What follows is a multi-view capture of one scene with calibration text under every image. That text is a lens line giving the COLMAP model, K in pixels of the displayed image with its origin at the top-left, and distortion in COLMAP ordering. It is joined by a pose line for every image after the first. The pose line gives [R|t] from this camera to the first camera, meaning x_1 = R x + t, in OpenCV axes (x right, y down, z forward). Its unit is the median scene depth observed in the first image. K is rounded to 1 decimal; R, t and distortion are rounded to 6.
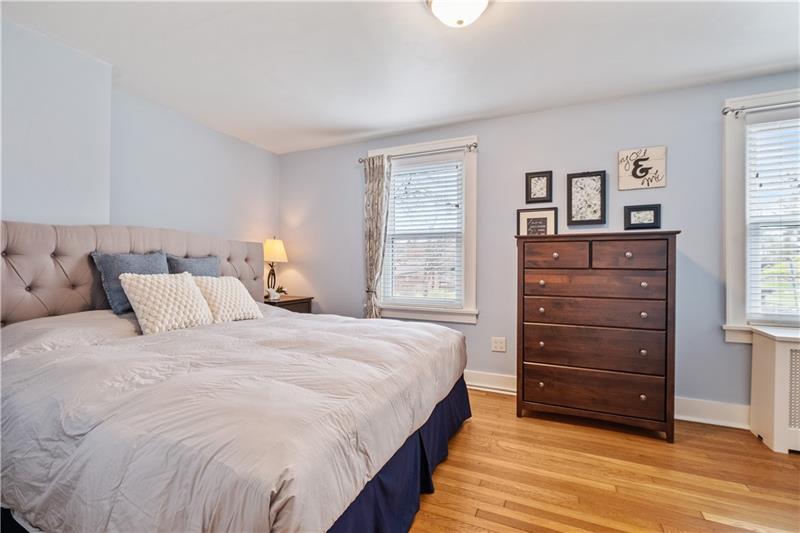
lens RADIAL K [[356.8, 0, 400.3], [0, 356.8, 267.9], [0, 0, 1]] dist [-0.005230, 0.000838]
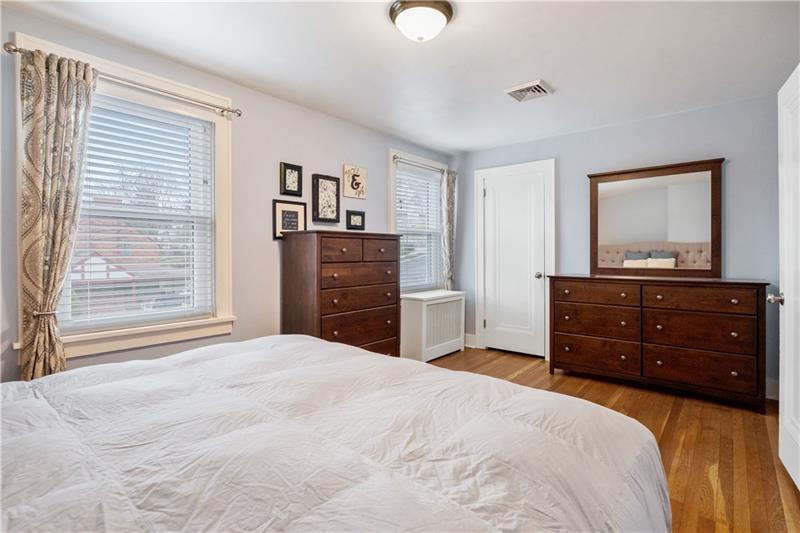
lens RADIAL K [[408.7, 0, 376.5], [0, 408.7, 254.1], [0, 0, 1]] dist [0.003378, 0.000328]
pose [[0.279368, -0.005140, 0.960170, -0.683875], [0.013426, 0.999909, 0.001446, -0.021757], [-0.960090, 0.012487, 0.279412, 0.502018]]
